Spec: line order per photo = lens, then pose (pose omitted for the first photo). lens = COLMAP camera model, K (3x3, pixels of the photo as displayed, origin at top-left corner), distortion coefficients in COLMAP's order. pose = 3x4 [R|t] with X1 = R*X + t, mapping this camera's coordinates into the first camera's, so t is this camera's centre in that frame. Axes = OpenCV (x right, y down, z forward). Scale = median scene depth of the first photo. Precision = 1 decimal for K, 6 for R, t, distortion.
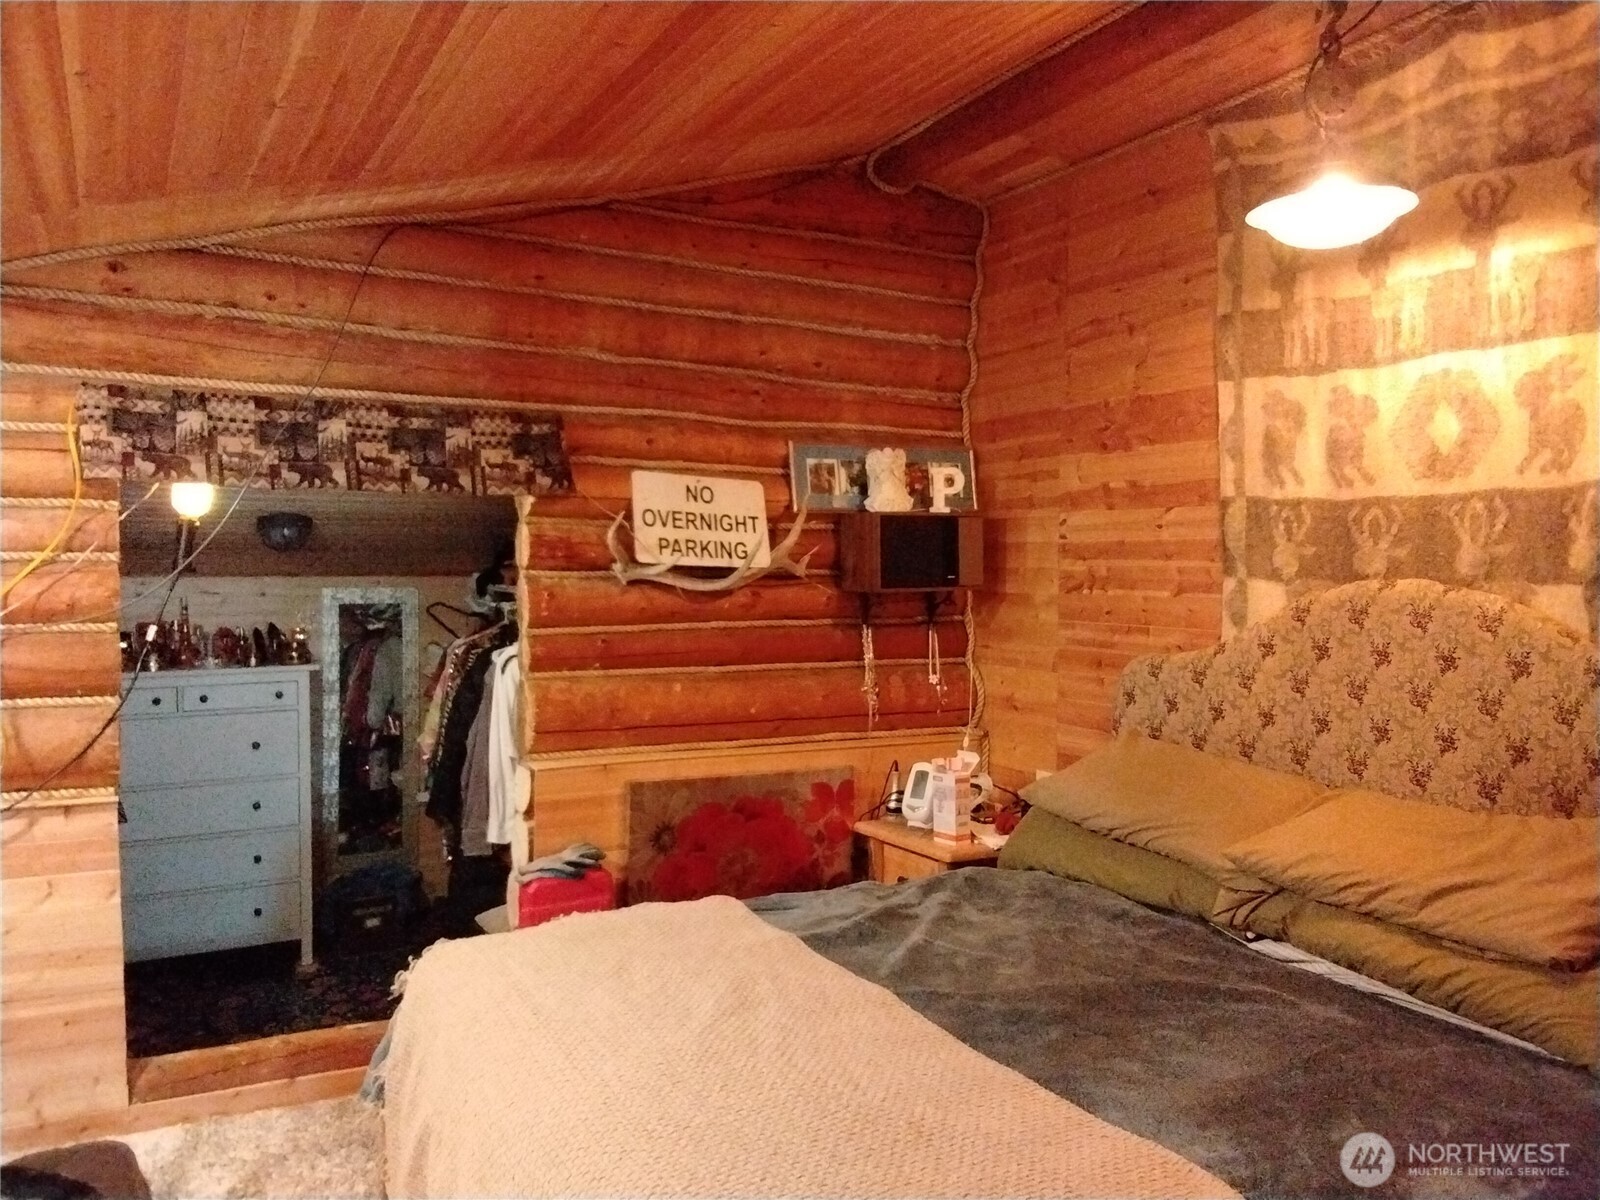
lens RADIAL K [[1246.9, 0, 796.4], [0, 1246.9, 598.6], [0, 0, 1]] dist [0.072579, -0.100221]
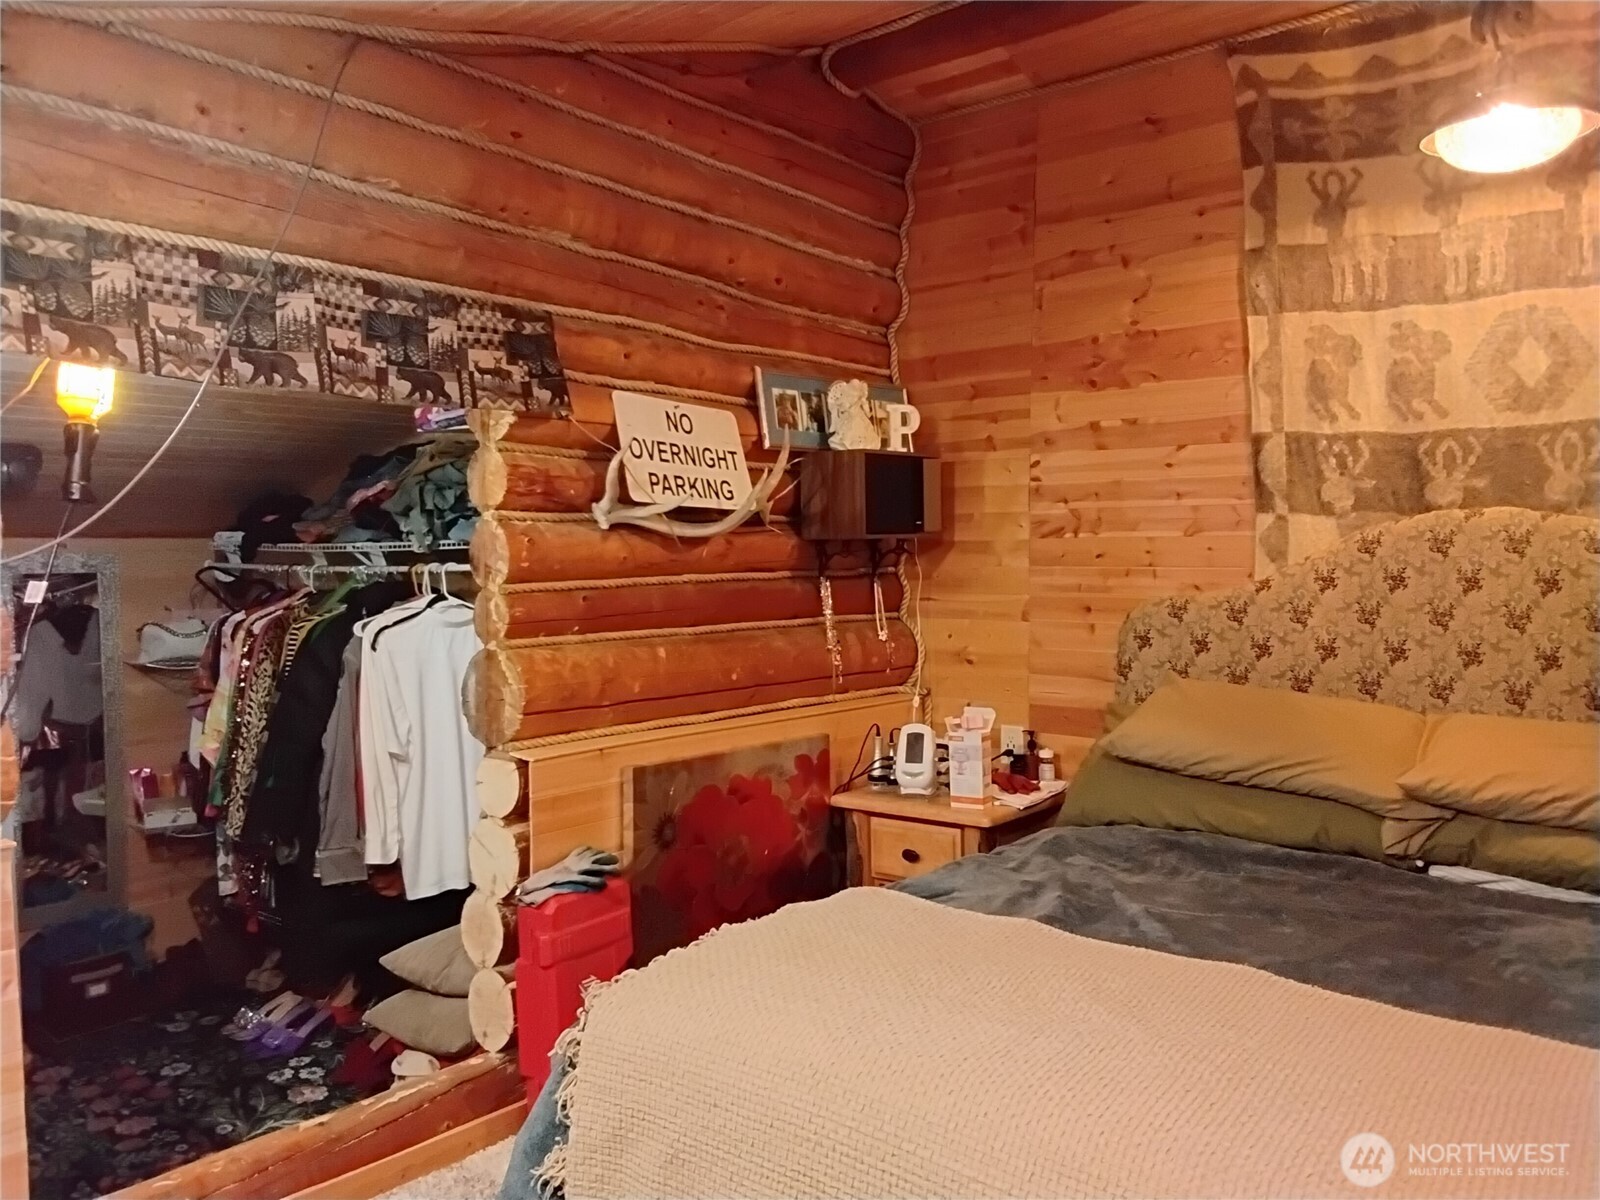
lens RADIAL K [[1246.9, 0, 805.2], [0, 1246.9, 599.7], [0, 0, 1]] dist [0.072579, -0.100221]
pose [[0.923961, -0.025148, 0.381658, -0.367367], [0.019834, 0.999644, 0.017853, 0.025595], [-0.381971, -0.008925, 0.924131, 0.212945]]
